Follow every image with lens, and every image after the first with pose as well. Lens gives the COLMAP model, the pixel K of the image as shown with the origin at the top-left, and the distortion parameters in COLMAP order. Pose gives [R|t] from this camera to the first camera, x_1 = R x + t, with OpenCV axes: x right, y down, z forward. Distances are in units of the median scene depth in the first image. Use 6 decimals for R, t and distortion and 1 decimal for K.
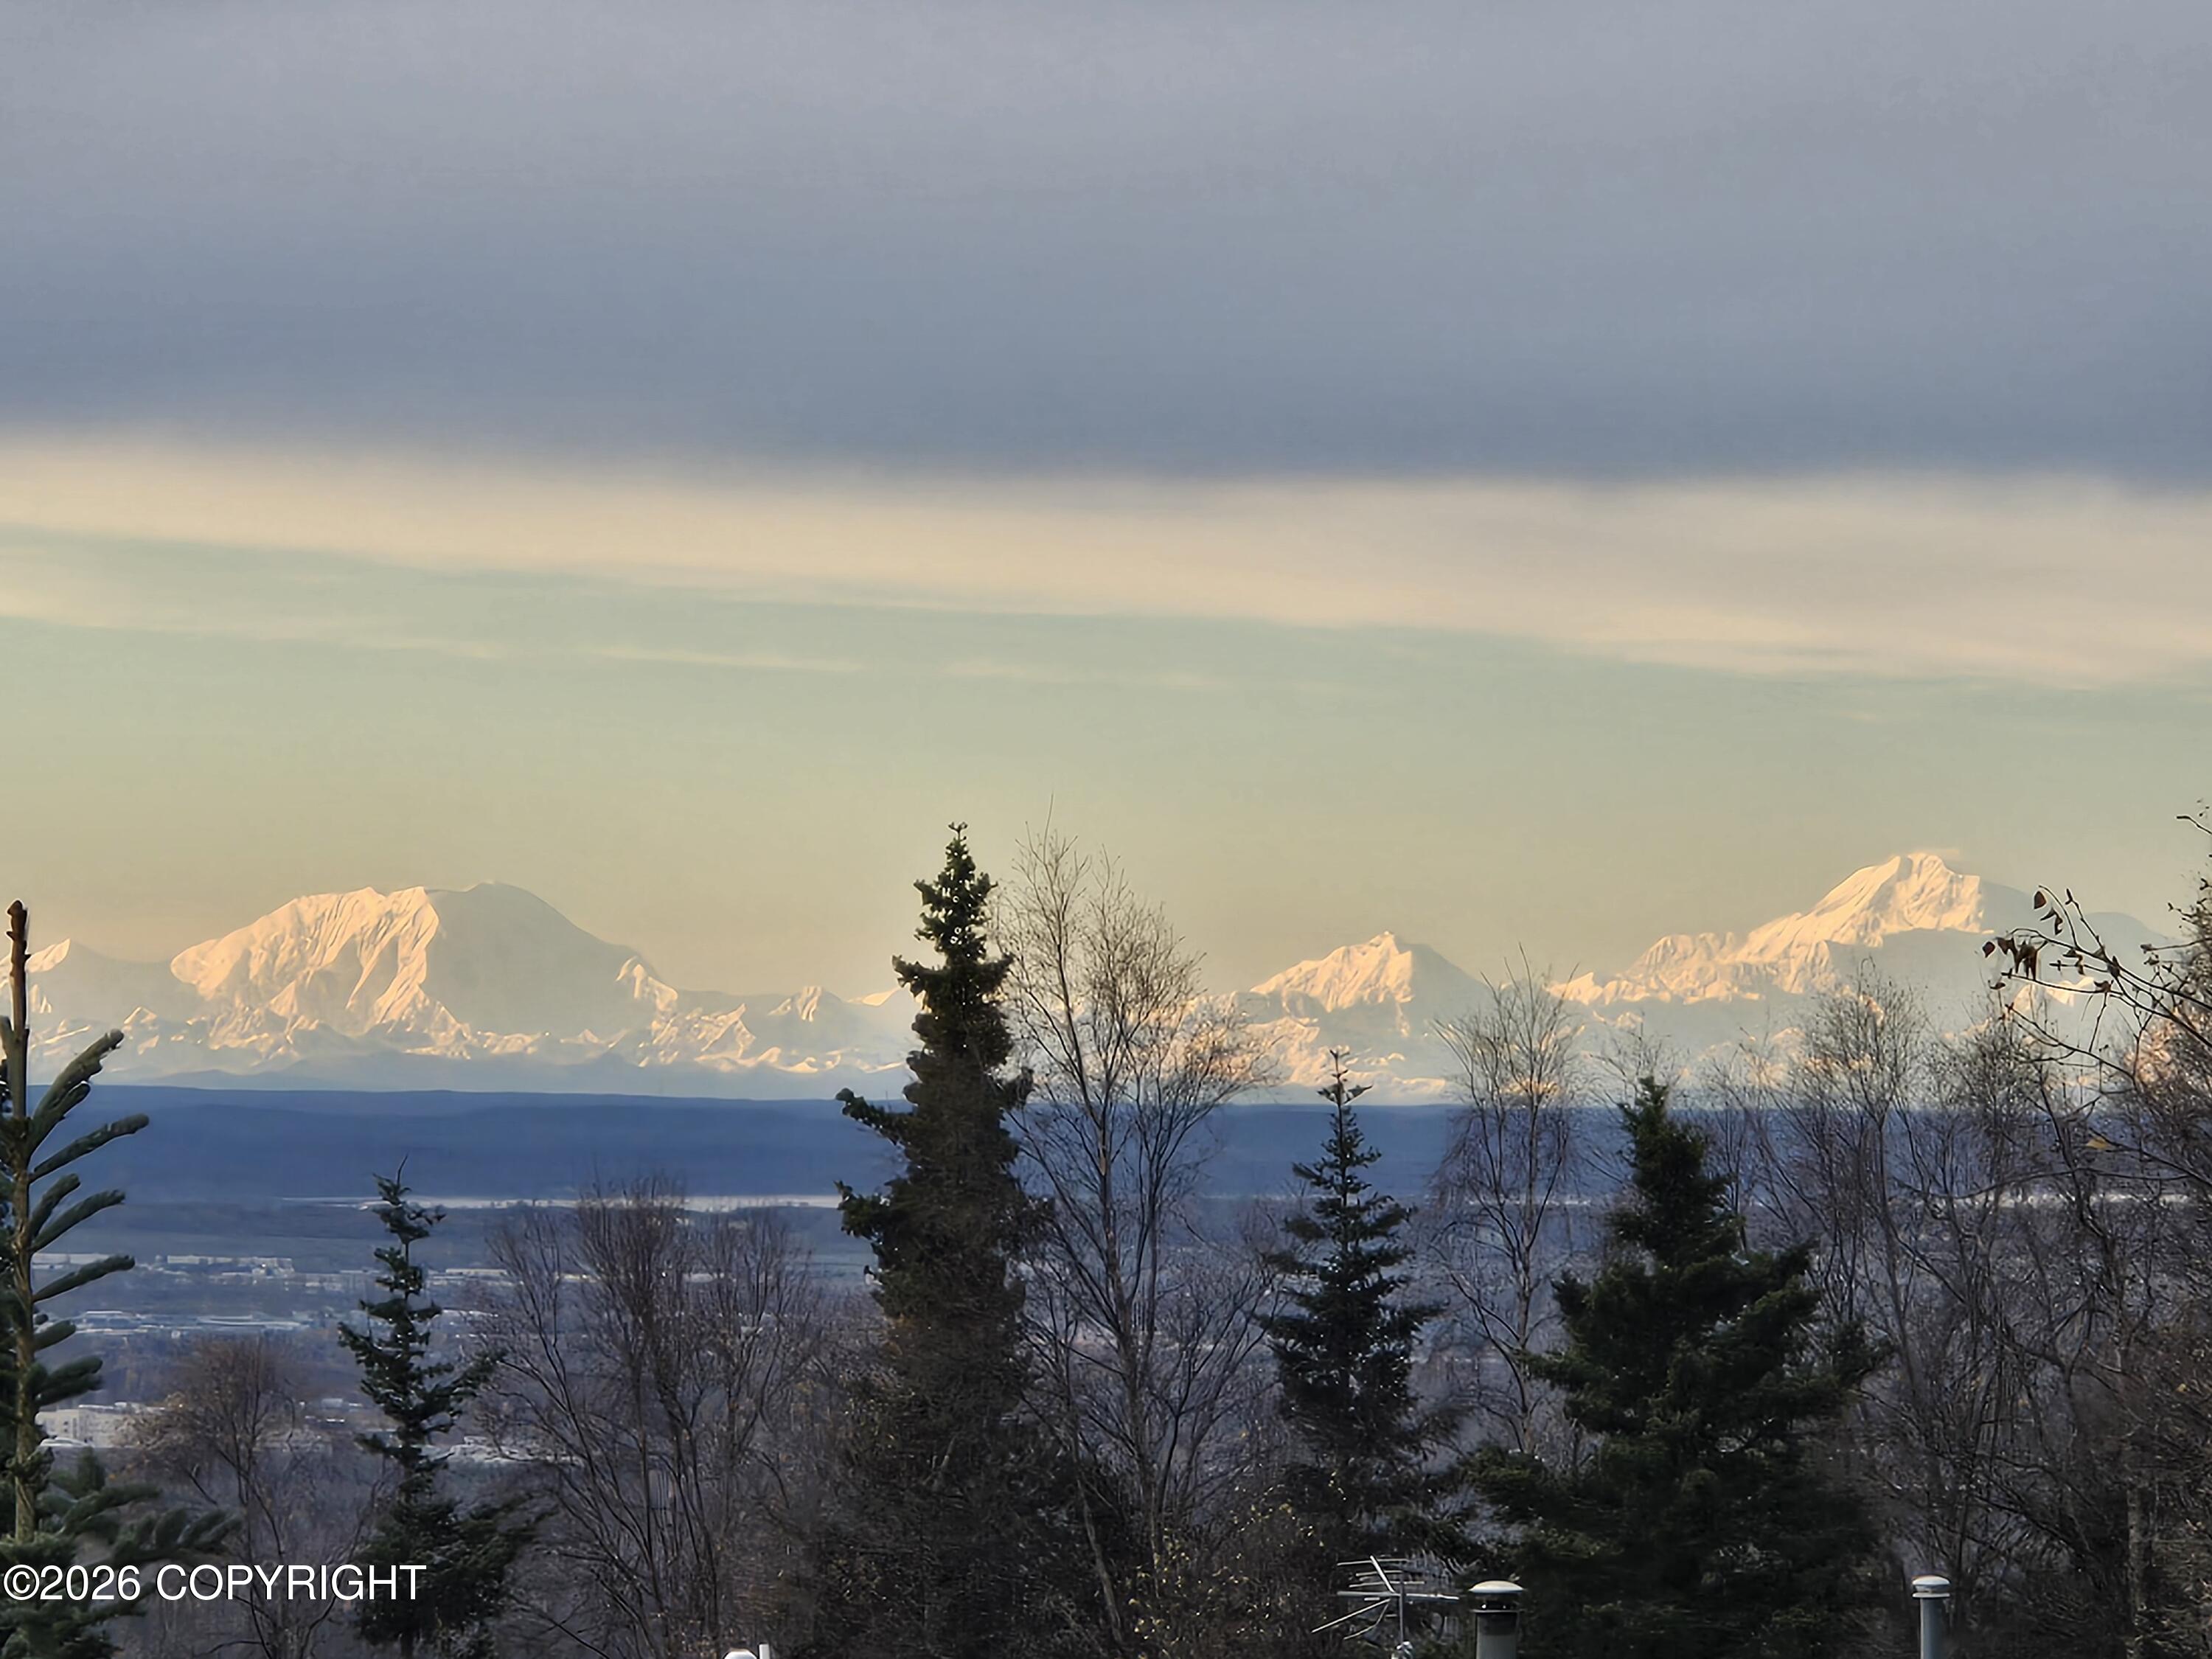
lens RADIAL K [[11744.3, 0, 1108.5], [0, 11744.3, 828.3], [0, 0, 1]] dist [-0.484270, 0.000000]
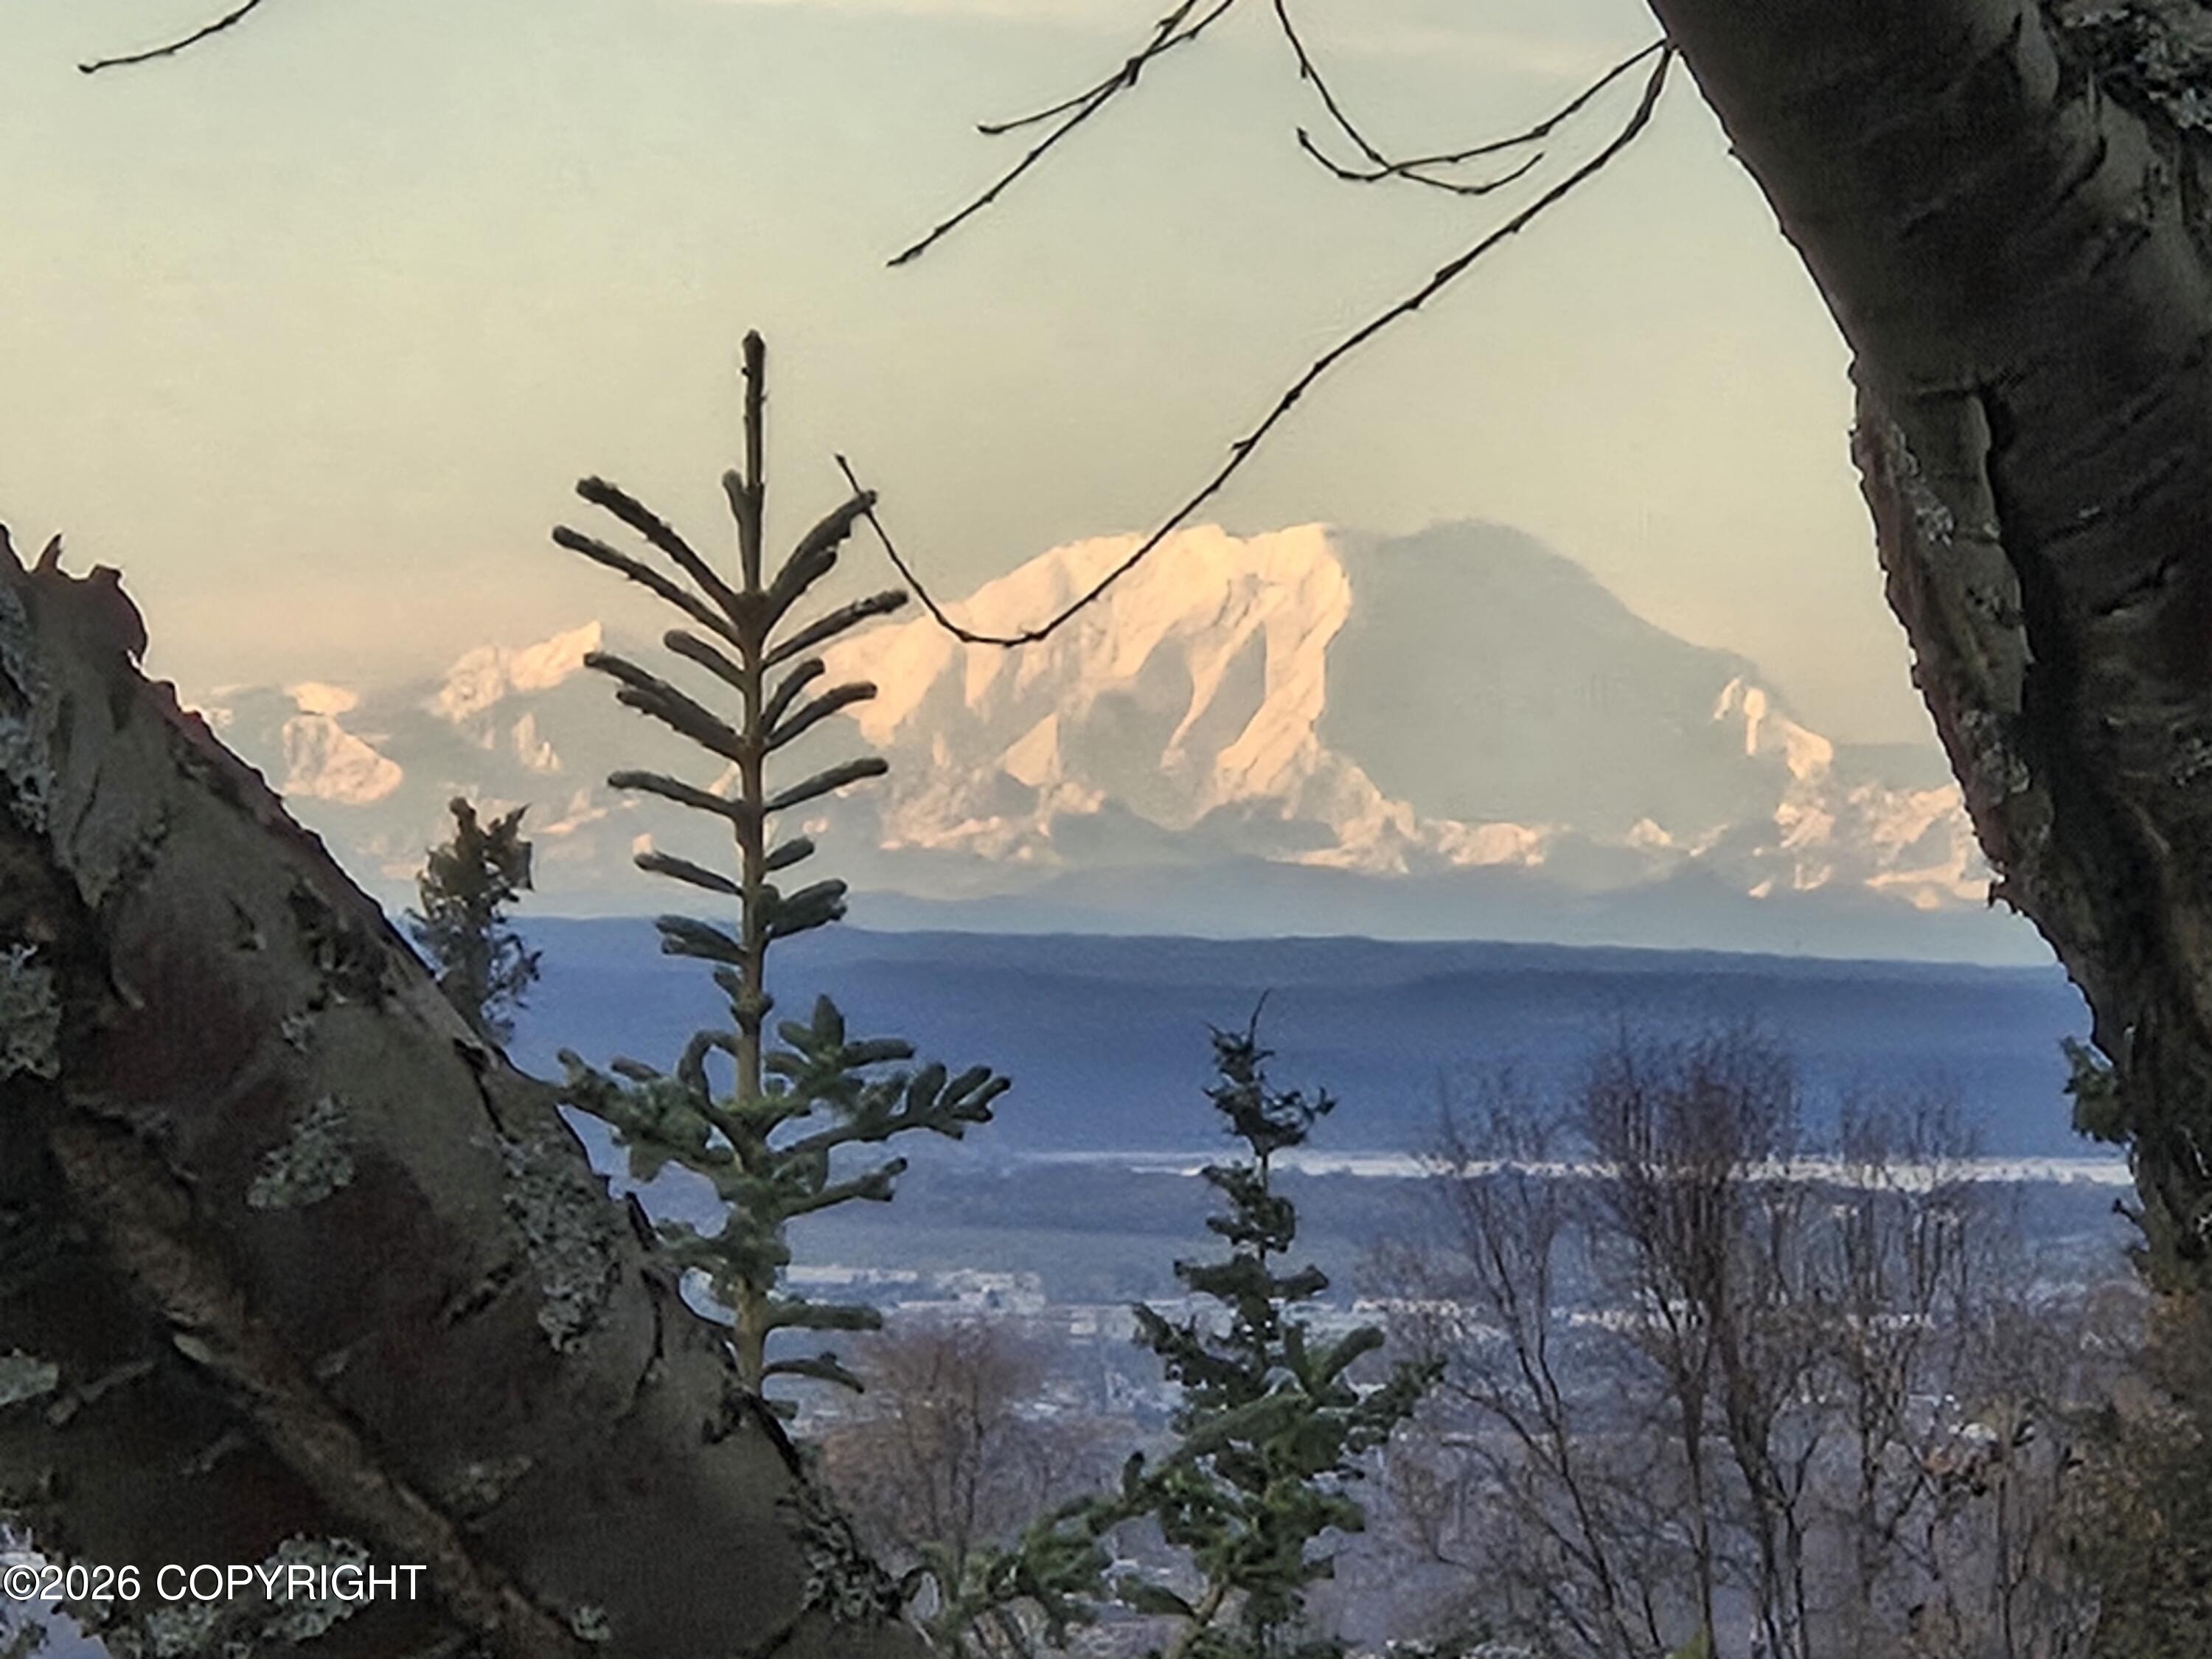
lens RADIAL K [[11744.3, 0, 1106.6], [0, 11744.3, 827.9], [0, 0, 1]] dist [-0.484270, 0.000000]
pose [[0.997583, 0.016561, -0.067478, -0.031378], [-0.013023, 0.998534, 0.052538, -0.007453], [0.068249, -0.051532, 0.996337, 0.469995]]
